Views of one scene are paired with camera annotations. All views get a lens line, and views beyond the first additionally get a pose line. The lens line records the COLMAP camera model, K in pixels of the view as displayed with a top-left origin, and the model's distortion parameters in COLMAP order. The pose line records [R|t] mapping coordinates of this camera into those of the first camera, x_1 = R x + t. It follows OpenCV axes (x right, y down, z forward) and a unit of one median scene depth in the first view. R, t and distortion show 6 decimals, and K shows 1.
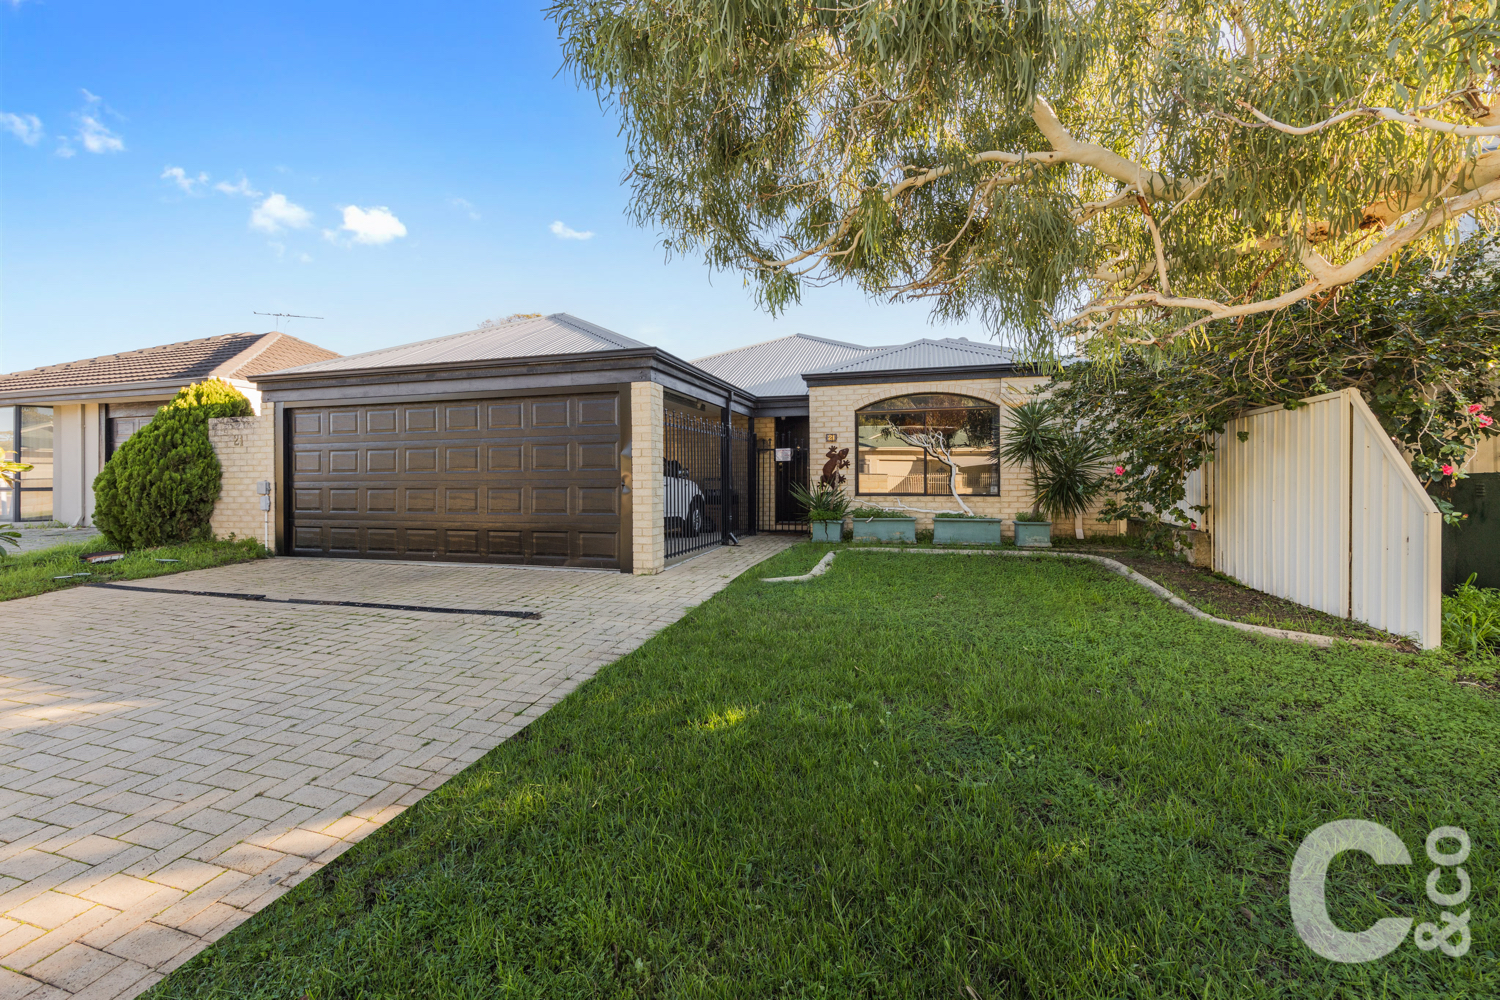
lens RADIAL K [[614.0, 0, 755.2], [0, 614.0, 508.6], [0, 0, 1]] dist [0.001560, 0.000085]
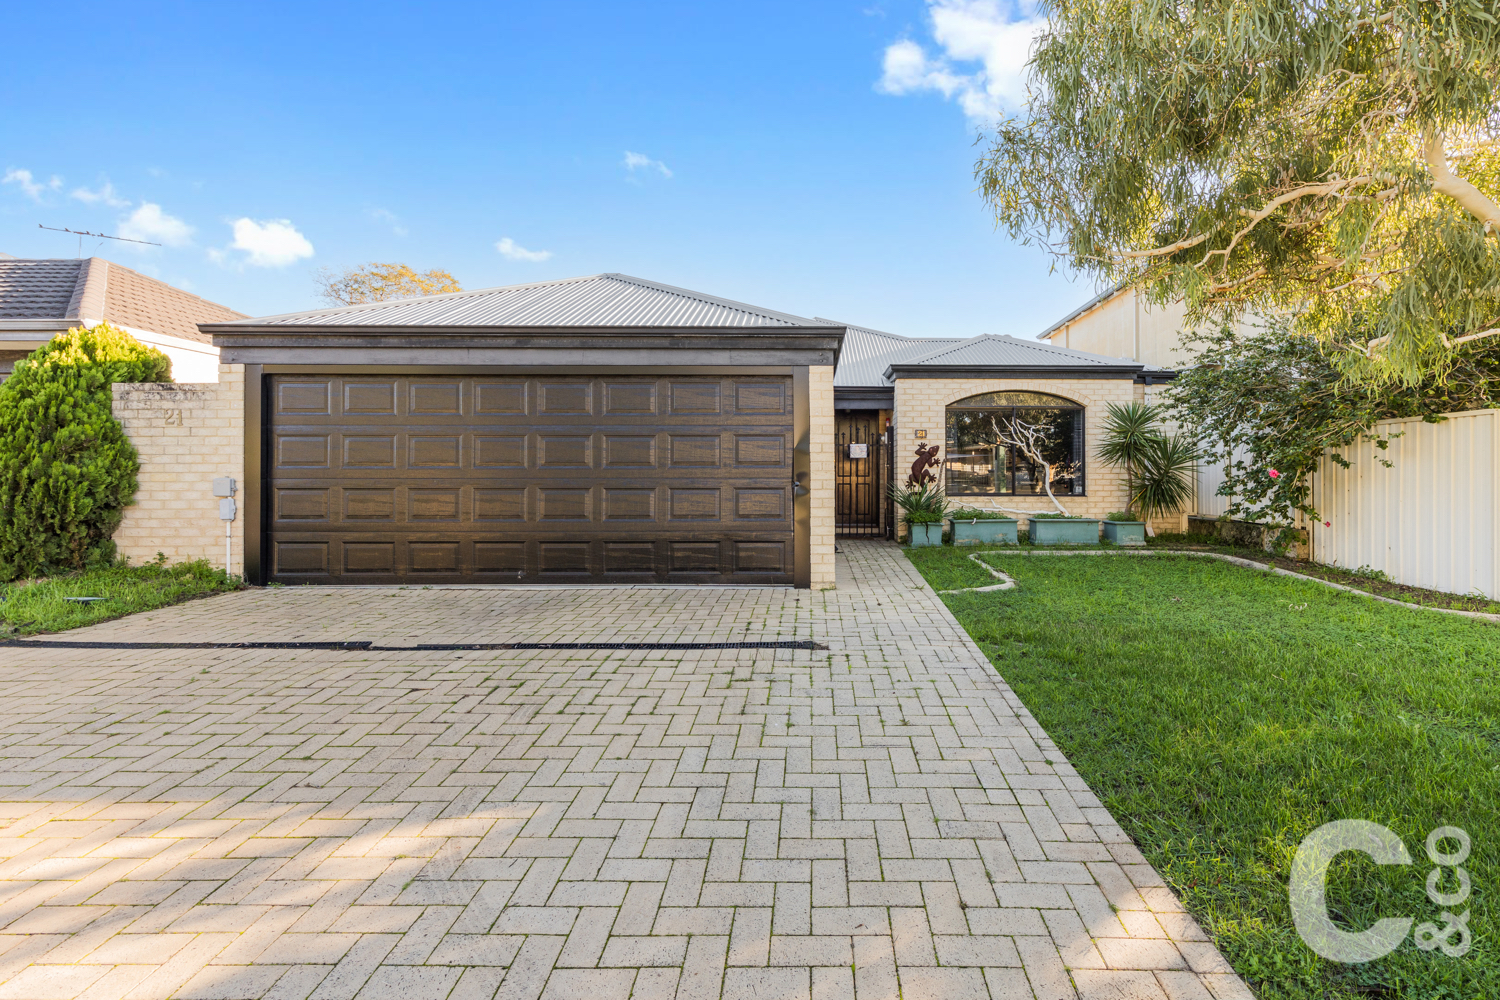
lens RADIAL K [[677.4, 0, 750.0], [0, 677.4, 500.0], [0, 0, 1]] dist [0.000760, -0.000088]
pose [[0.956529, -0.004458, 0.291605, -0.453638], [0.007622, 0.999924, -0.009715, -0.007501], [-0.291539, 0.011515, 0.956490, 0.099597]]
